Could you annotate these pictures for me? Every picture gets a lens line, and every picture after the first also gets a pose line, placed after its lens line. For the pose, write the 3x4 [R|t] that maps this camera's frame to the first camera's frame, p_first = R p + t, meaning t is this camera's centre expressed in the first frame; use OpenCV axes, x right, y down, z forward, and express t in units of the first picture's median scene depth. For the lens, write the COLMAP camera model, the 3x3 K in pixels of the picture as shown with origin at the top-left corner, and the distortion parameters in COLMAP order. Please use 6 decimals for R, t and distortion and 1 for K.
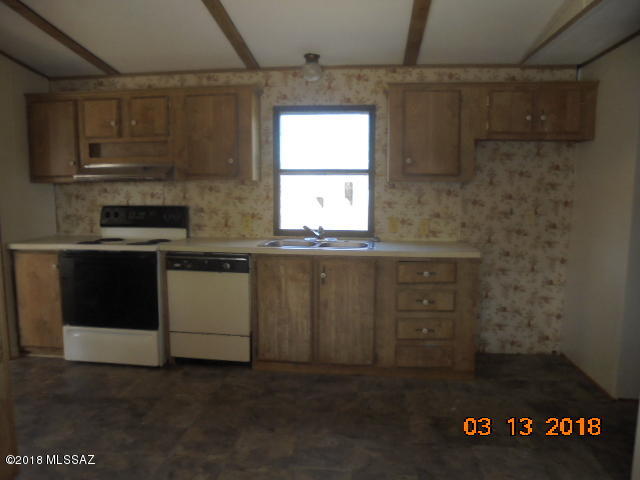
lens RADIAL K [[484.9, 0, 320.3], [0, 484.9, 237.6], [0, 0, 1]] dist [-0.077241, -0.005459]
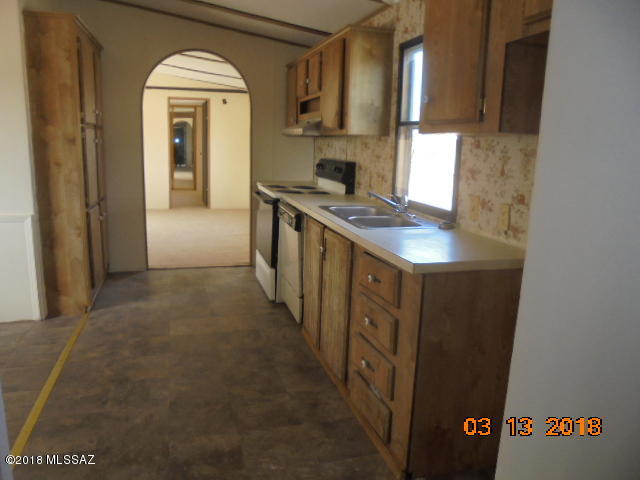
lens RADIAL K [[484.9, 0, 320.0], [0, 484.9, 240.9], [0, 0, 1]] dist [-0.077241, -0.005459]
pose [[0.400631, 0.194628, -0.895329, 0.640550], [-0.143332, 0.978461, 0.148563, -0.047868], [0.904959, 0.068810, 0.419898, 0.570766]]
